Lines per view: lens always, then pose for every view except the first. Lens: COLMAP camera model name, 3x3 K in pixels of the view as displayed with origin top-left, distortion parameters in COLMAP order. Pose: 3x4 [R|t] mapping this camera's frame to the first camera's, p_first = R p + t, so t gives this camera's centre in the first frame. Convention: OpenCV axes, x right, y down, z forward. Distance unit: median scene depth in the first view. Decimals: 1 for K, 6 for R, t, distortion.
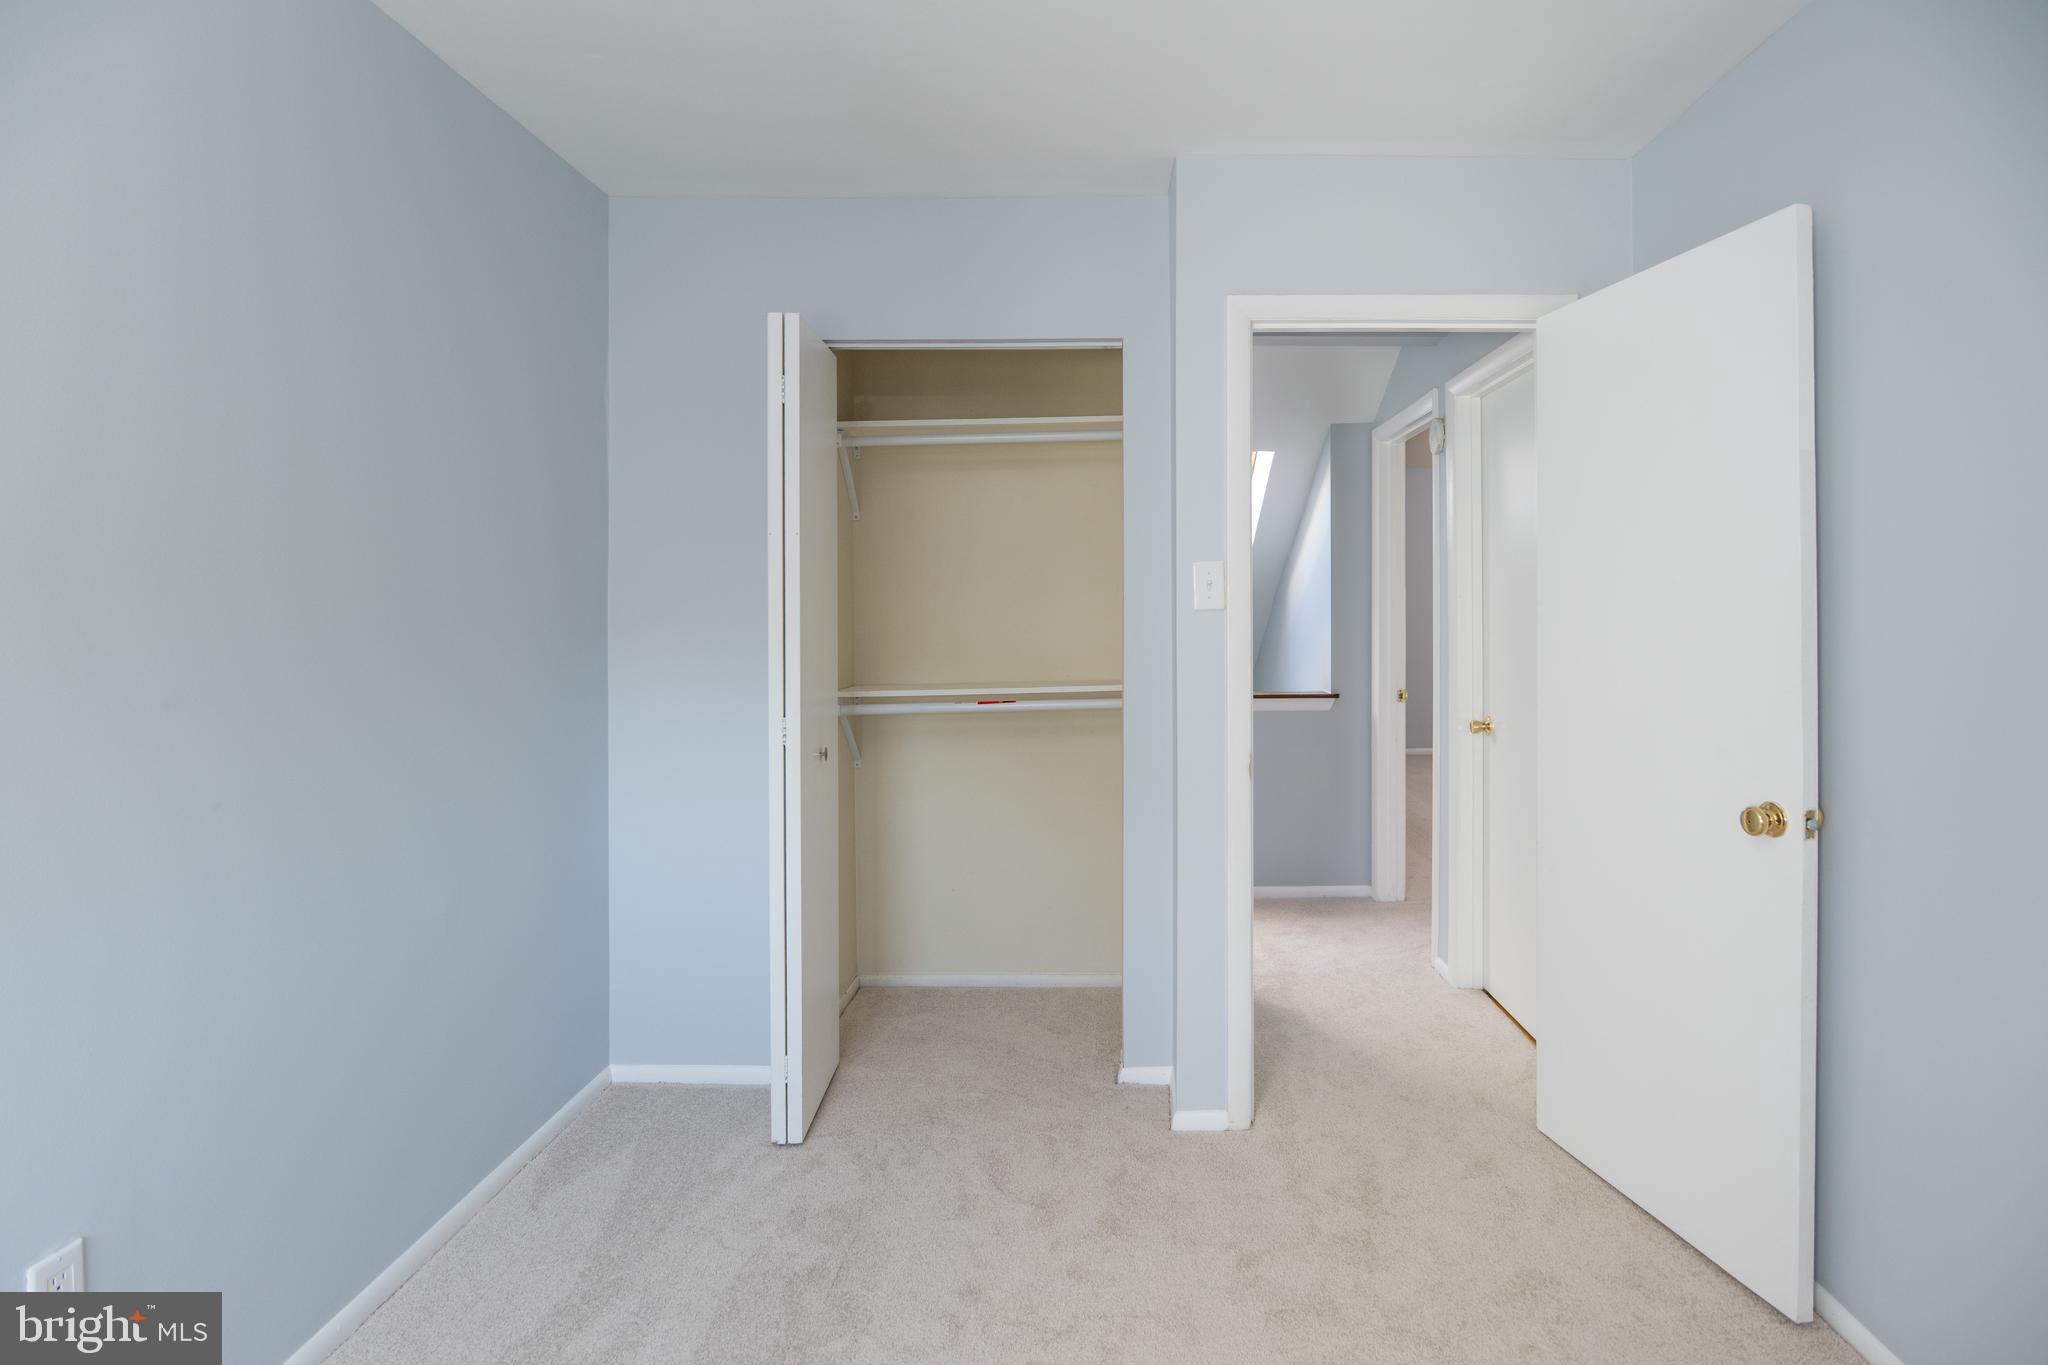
lens RADIAL K [[1033.8, 0, 1024.0], [0, 1033.8, 597.7], [0, 0, 1]] dist [-0.017438, 0.000565]
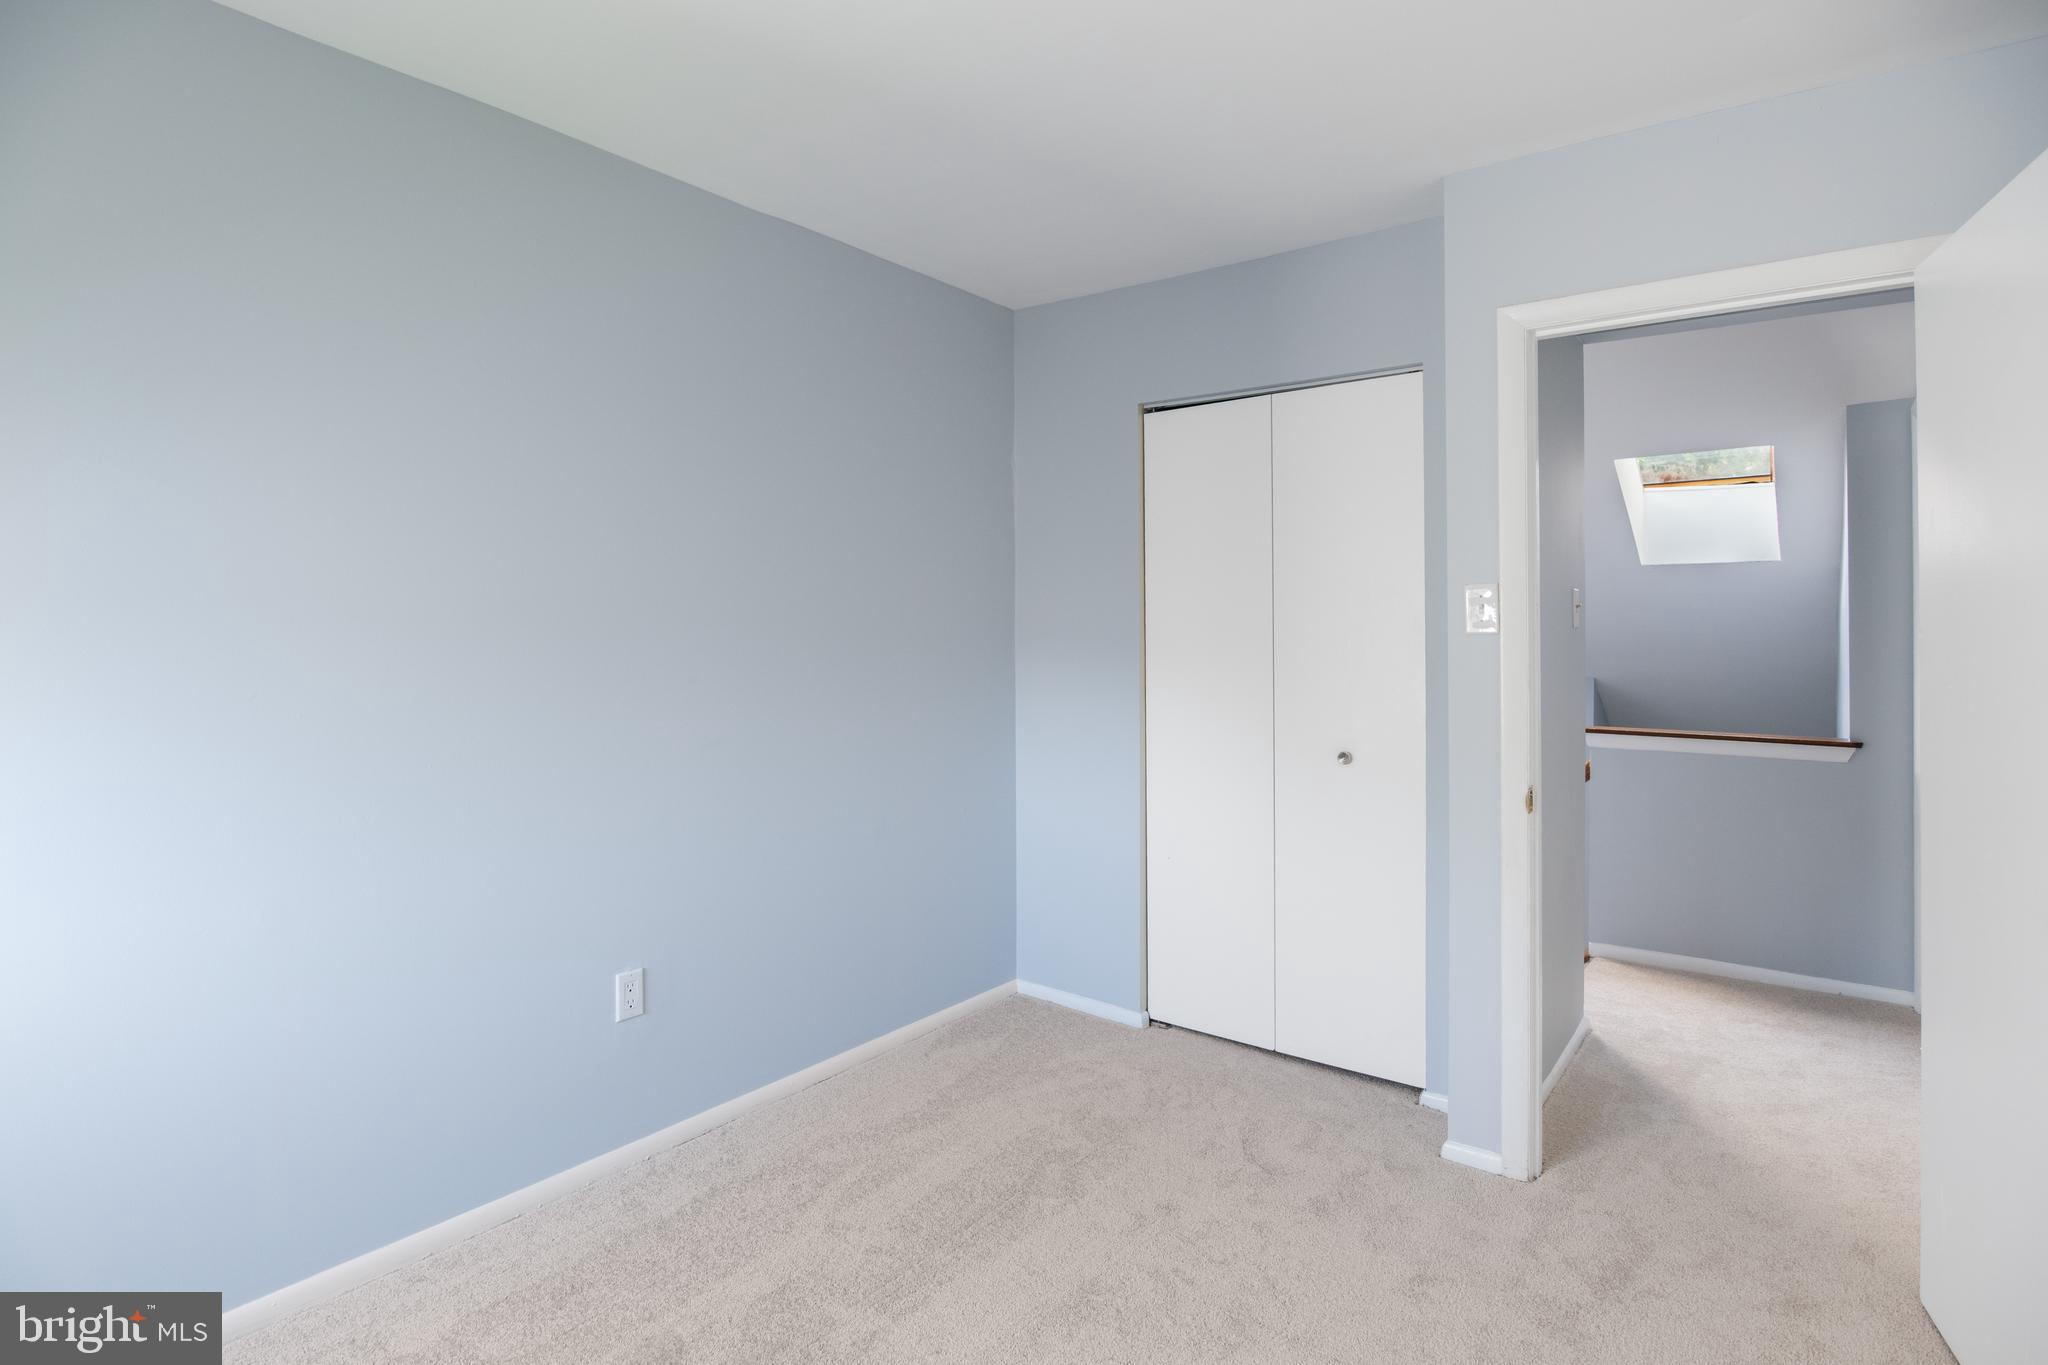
lens RADIAL K [[1033.8, 0, 1023.8], [0, 1033.8, 625.3], [0, 0, 1]] dist [-0.017438, 0.000565]
pose [[0.792281, 0.005475, -0.610132, 0.446030], [-0.001953, 0.999977, 0.006438, -0.002983], [0.610154, -0.003909, 0.792273, -0.033366]]
